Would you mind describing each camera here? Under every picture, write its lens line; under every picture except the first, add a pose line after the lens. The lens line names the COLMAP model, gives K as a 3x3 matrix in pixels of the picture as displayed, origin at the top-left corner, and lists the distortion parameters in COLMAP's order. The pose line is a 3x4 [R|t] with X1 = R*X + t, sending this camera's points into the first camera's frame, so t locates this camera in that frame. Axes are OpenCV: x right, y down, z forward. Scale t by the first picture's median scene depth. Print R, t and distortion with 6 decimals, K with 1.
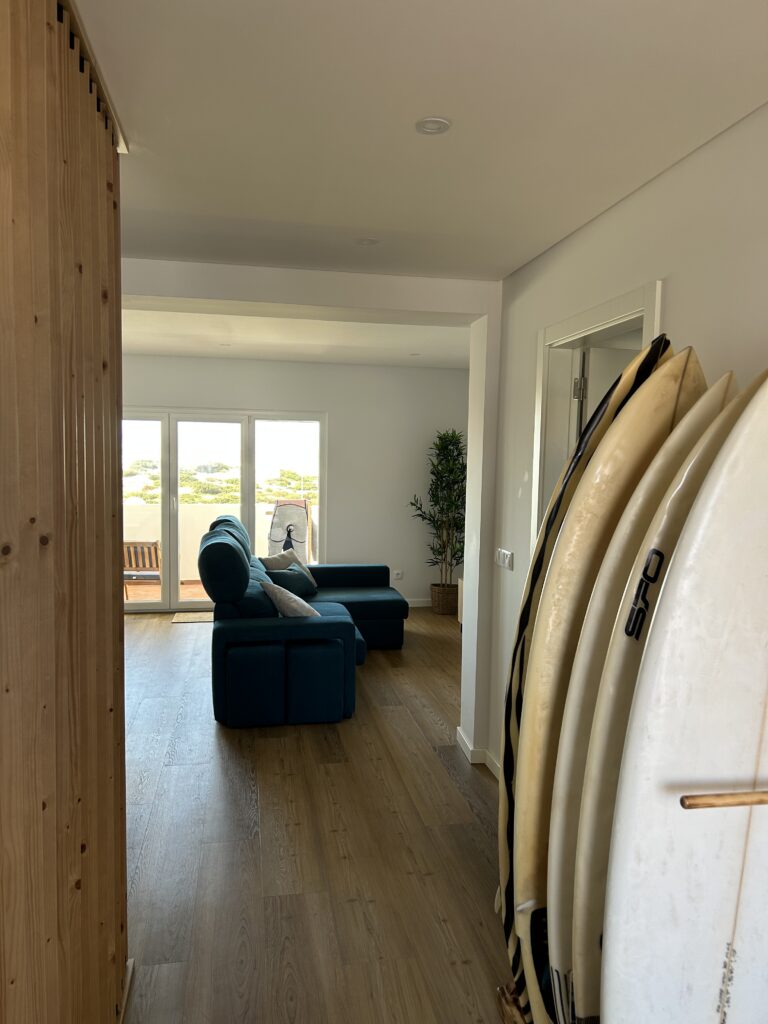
lens RADIAL K [[780.5, 0, 384.0], [0, 780.5, 512.0], [0, 0, 1]] dist [0.115396, -0.000642]
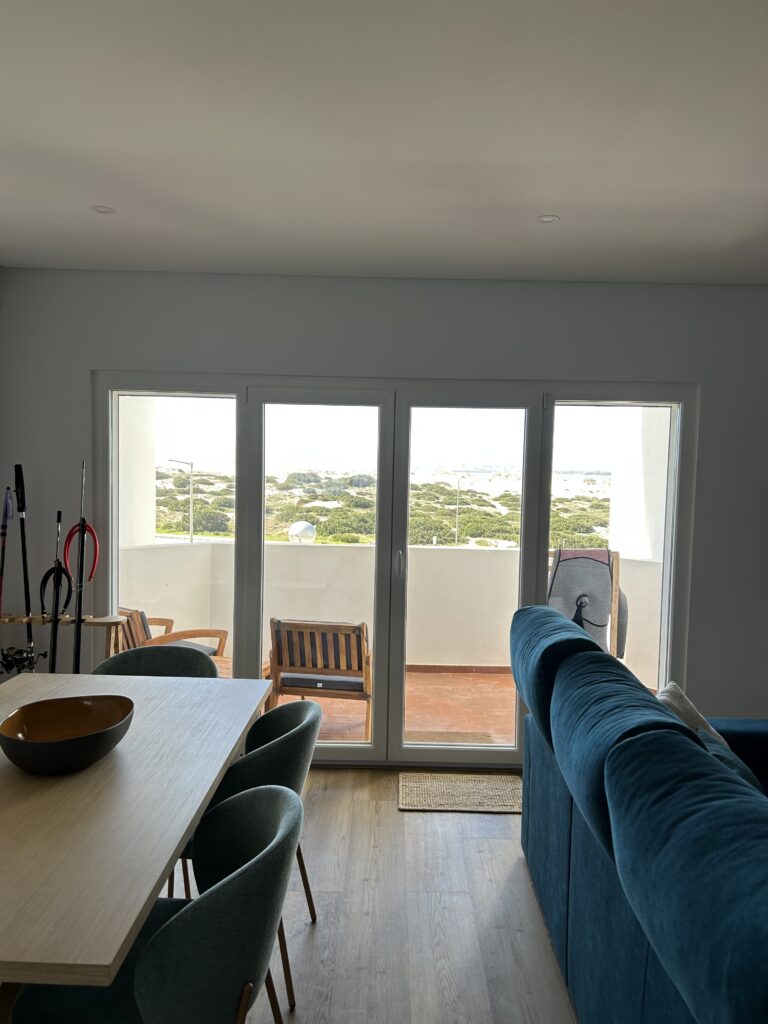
lens RADIAL K [[780.5, 0, 384.0], [0, 780.5, 512.0], [0, 0, 1]] dist [0.115396, -0.000642]
pose [[0.982394, 0.012715, -0.186386, -0.168042], [-0.016167, 0.999725, -0.017012, -0.033239], [0.186118, 0.019726, 0.982329, 0.452398]]
